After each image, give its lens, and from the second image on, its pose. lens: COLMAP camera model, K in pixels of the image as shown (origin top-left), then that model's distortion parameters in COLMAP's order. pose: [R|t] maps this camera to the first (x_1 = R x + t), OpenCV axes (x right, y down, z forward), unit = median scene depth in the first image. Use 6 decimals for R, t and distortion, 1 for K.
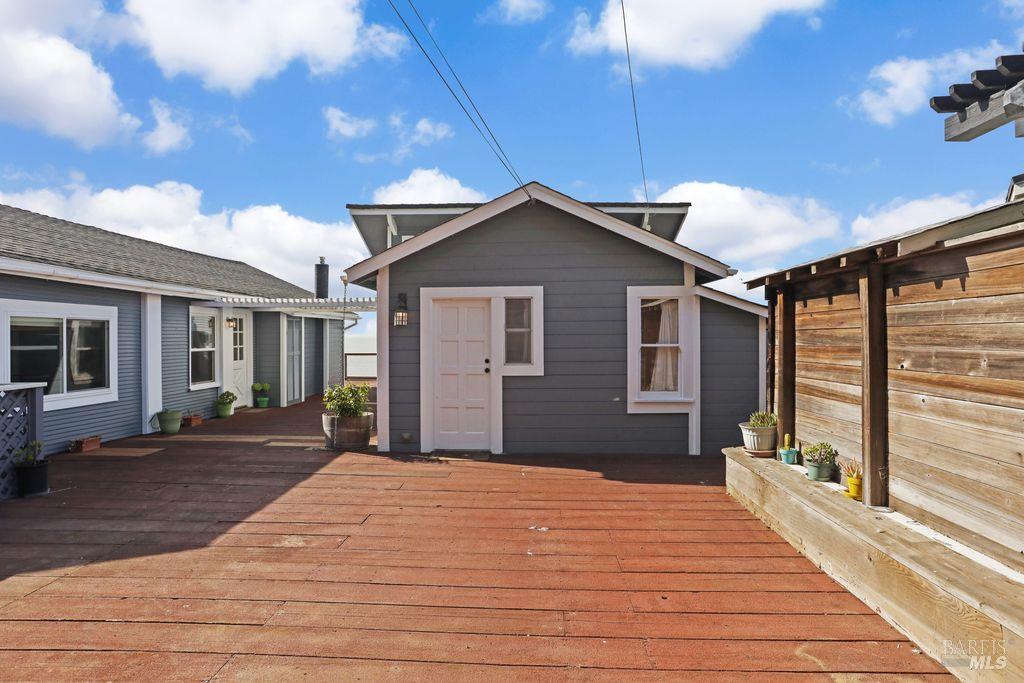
lens RADIAL K [[498.8, 0, 509.9], [0, 498.8, 339.0], [0, 0, 1]] dist [-0.081127, 0.042541]
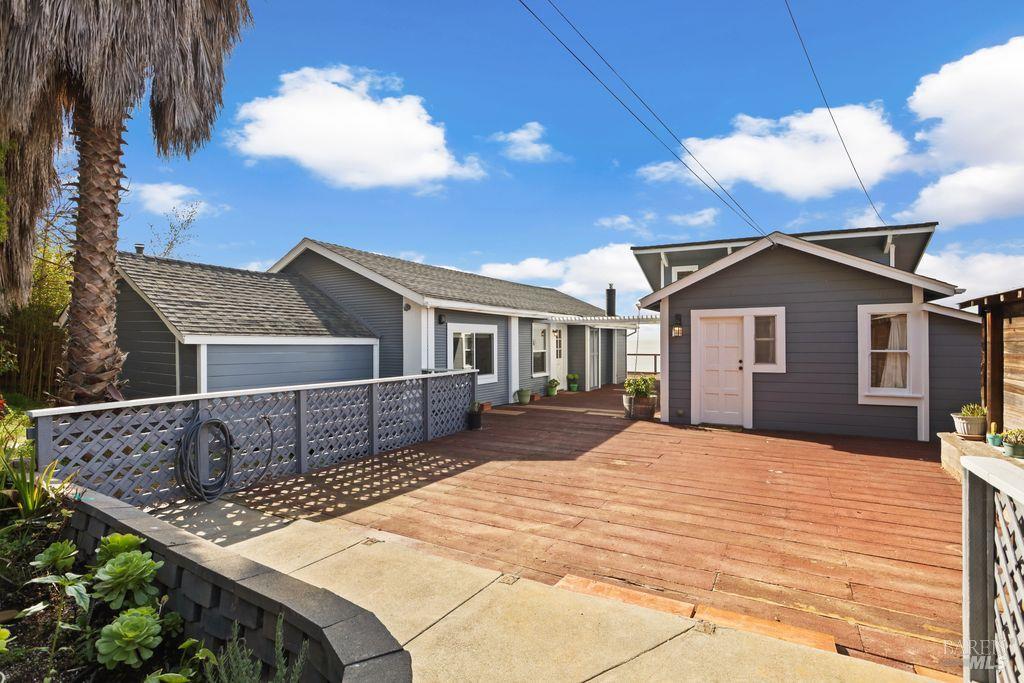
lens RADIAL K [[498.8, 0, 509.9], [0, 498.8, 339.0], [0, 0, 1]] dist [-0.081127, 0.042541]
pose [[0.883227, -0.002626, -0.468939, 0.028248], [0.003700, 0.999992, 0.001367, -0.023061], [0.468932, -0.002943, 0.883230, -0.524042]]
